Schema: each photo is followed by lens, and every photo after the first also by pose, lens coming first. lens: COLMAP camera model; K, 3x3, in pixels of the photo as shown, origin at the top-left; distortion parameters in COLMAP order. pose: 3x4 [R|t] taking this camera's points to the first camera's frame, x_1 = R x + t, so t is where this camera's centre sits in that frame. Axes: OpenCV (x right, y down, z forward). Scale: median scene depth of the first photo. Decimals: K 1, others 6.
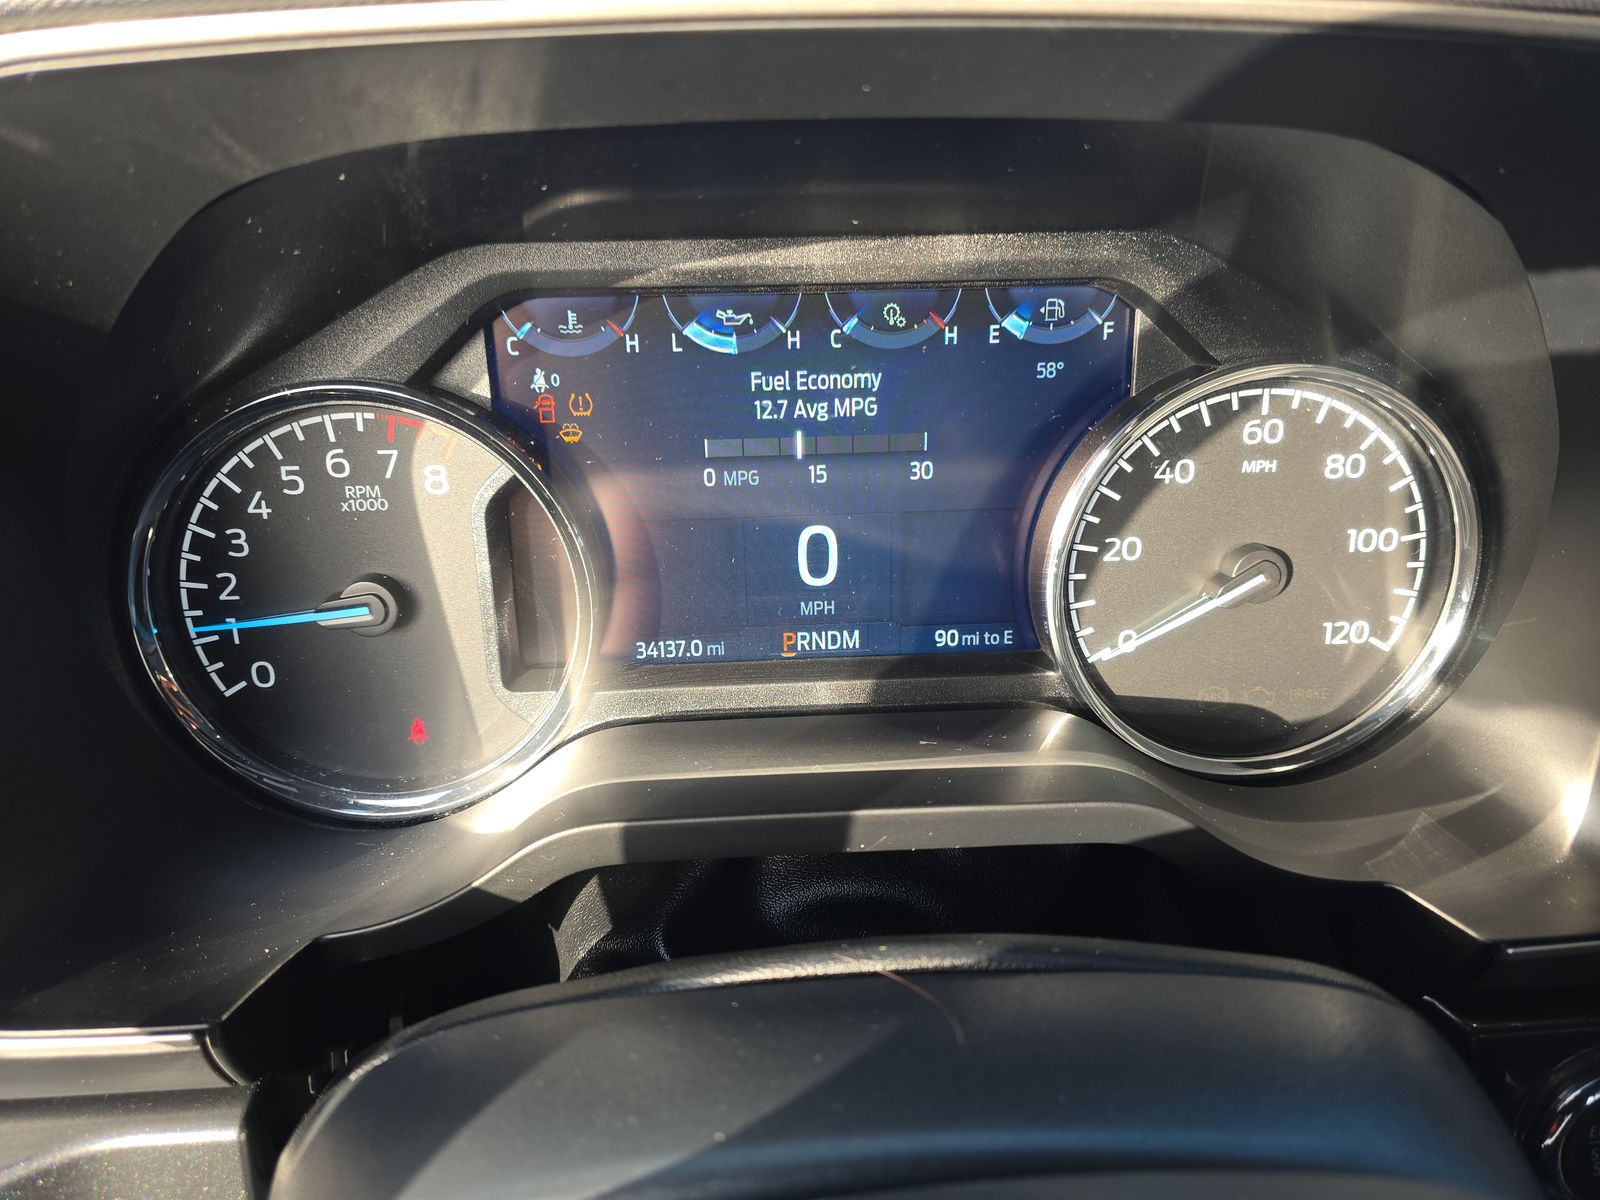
lens RADIAL K [[1242.5, 0, 804.4], [0, 1242.5, 601.5], [0, 0, 1]] dist [0.052827, -0.041540]
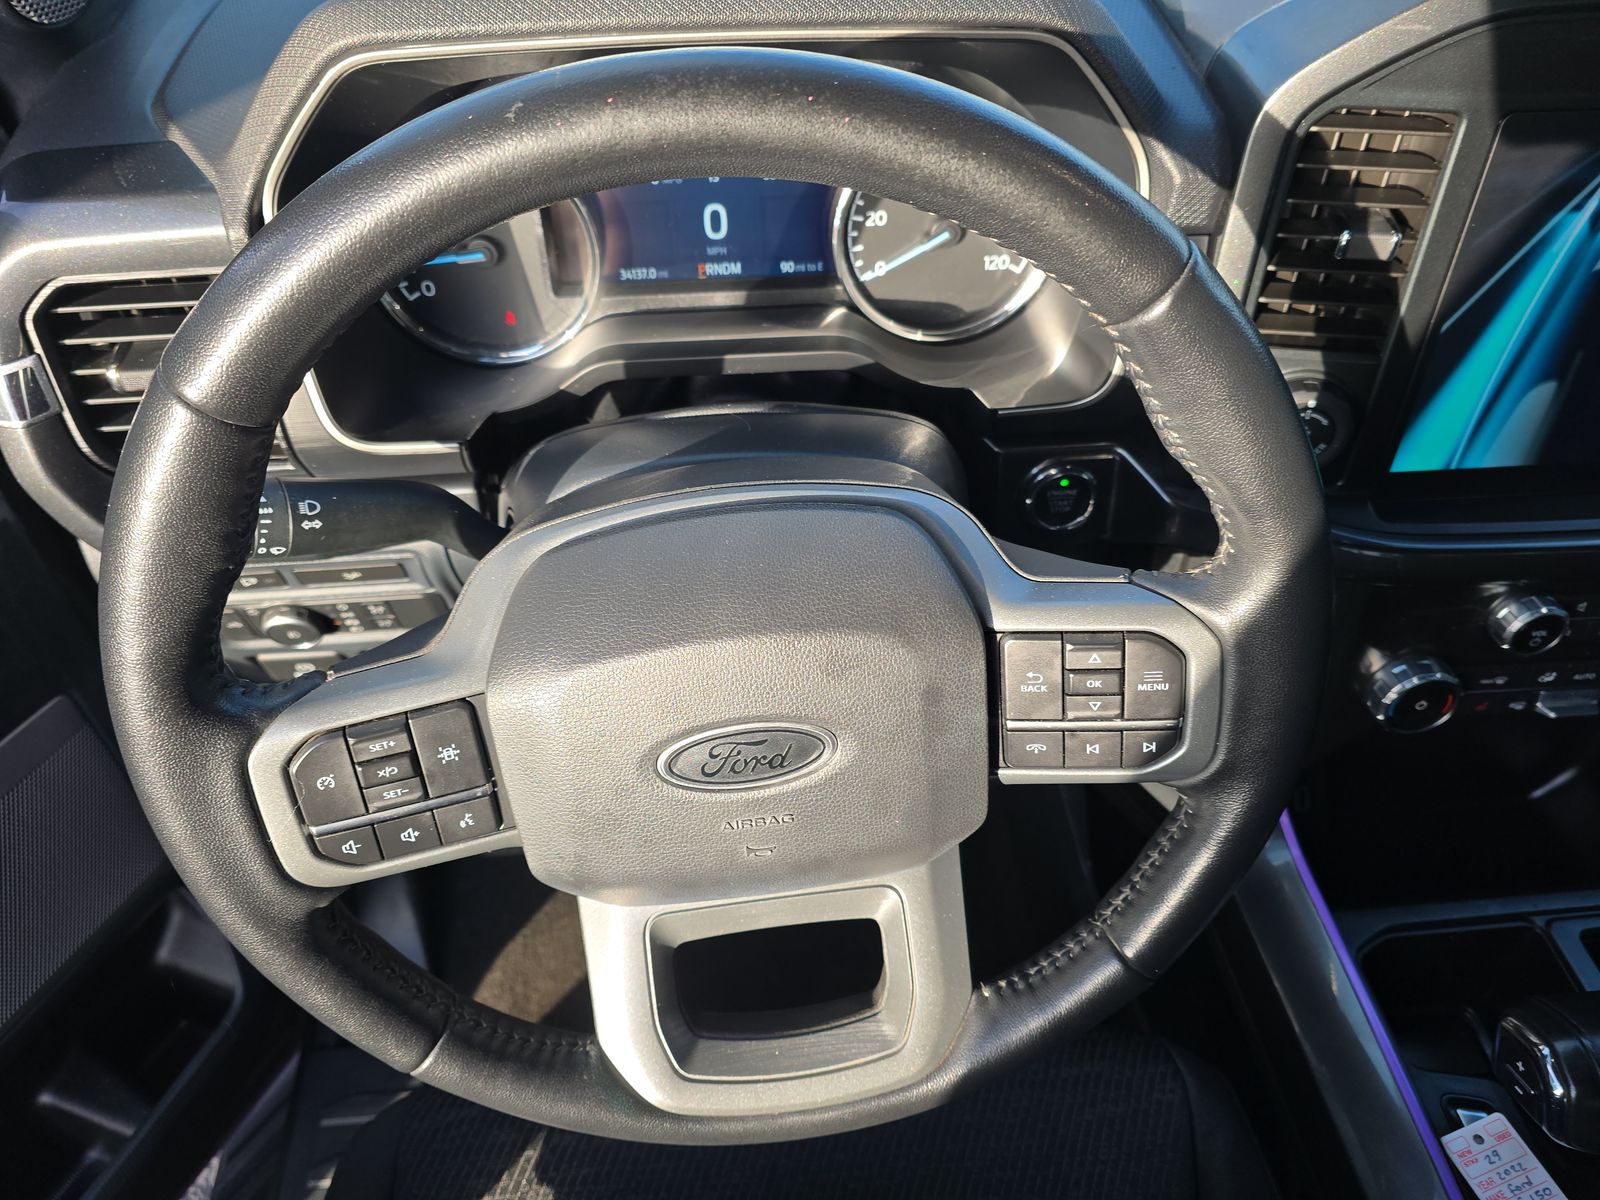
lens RADIAL K [[1242.5, 0, 810.5], [0, 1242.5, 644.0], [0, 0, 1]] dist [0.052827, -0.041540]
pose [[0.999551, -0.012898, 0.027044, 0.097923], [0.002442, 0.934673, 0.355499, -0.115219], [-0.029863, -0.355274, 0.934285, -1.021987]]
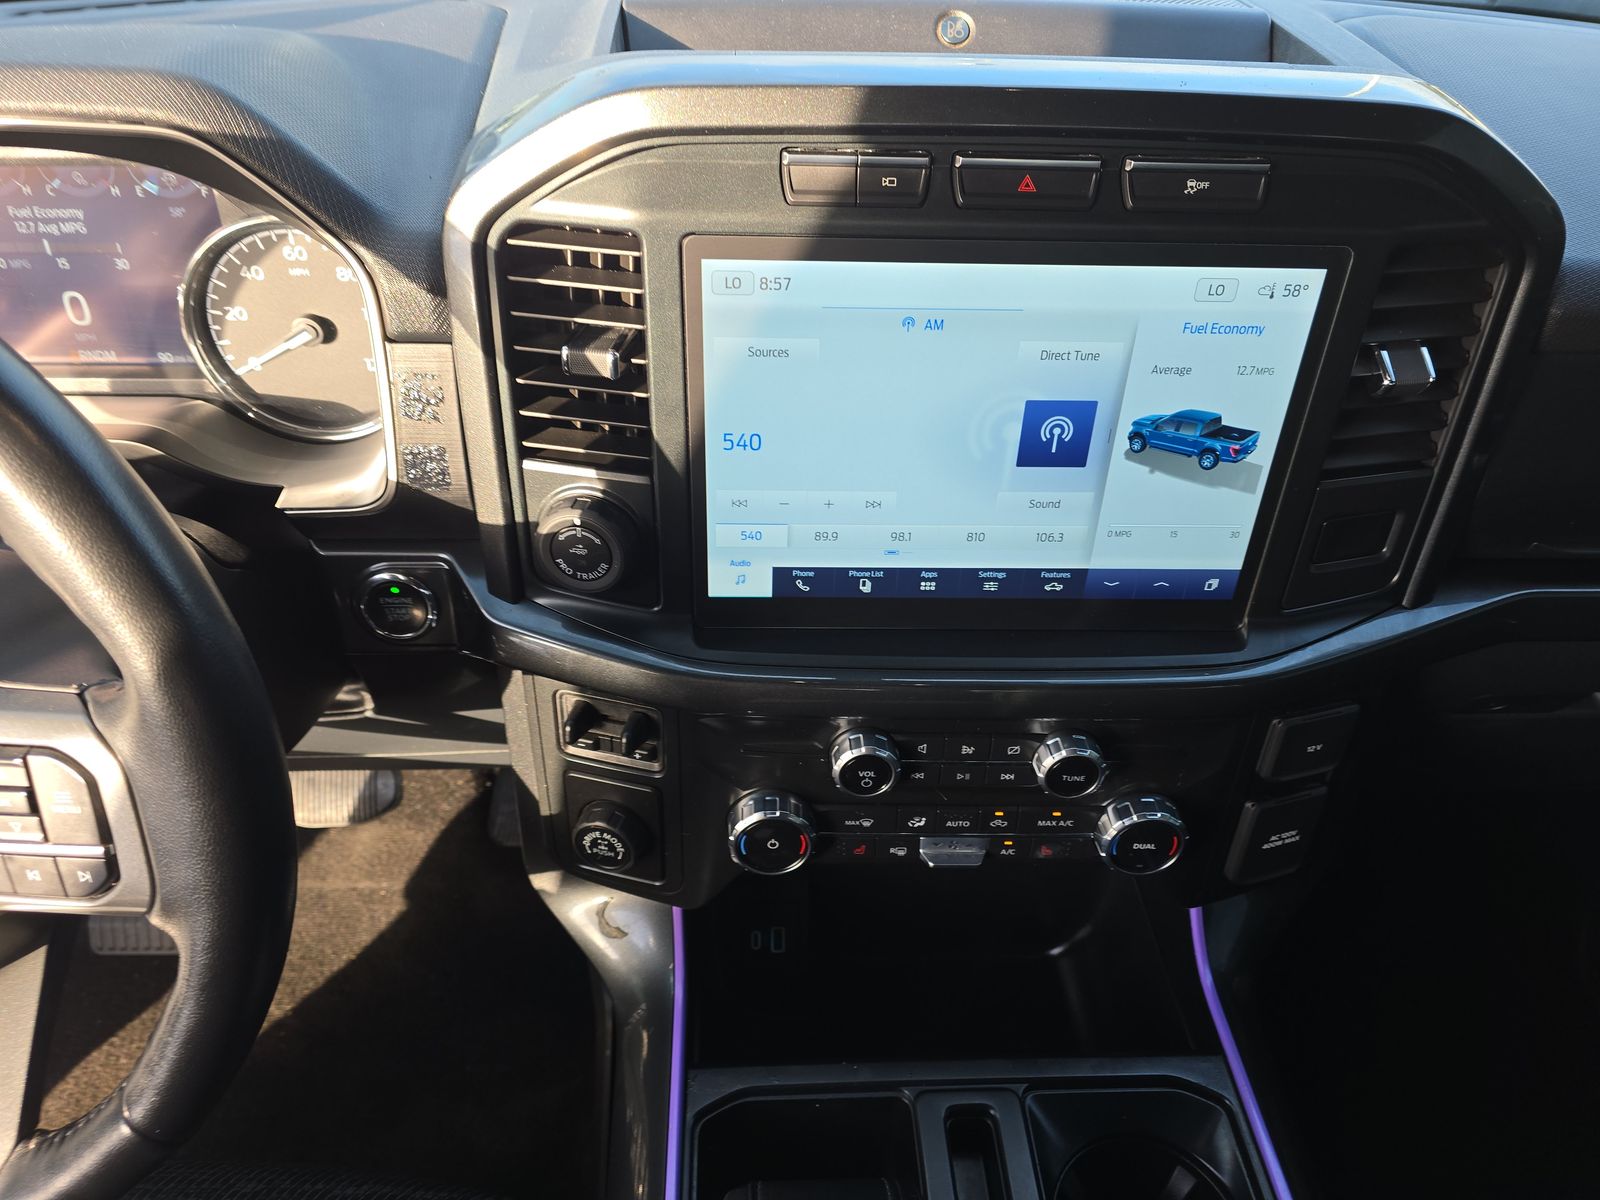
lens RADIAL K [[1242.5, 0, 796.8], [0, 1242.5, 610.1], [0, 0, 1]] dist [0.052827, -0.041540]
pose [[0.999116, 0.042037, 0.000727, 1.131536], [-0.040900, 0.967808, 0.248344, -0.115571], [0.009736, -0.248154, 0.968672, -0.936843]]
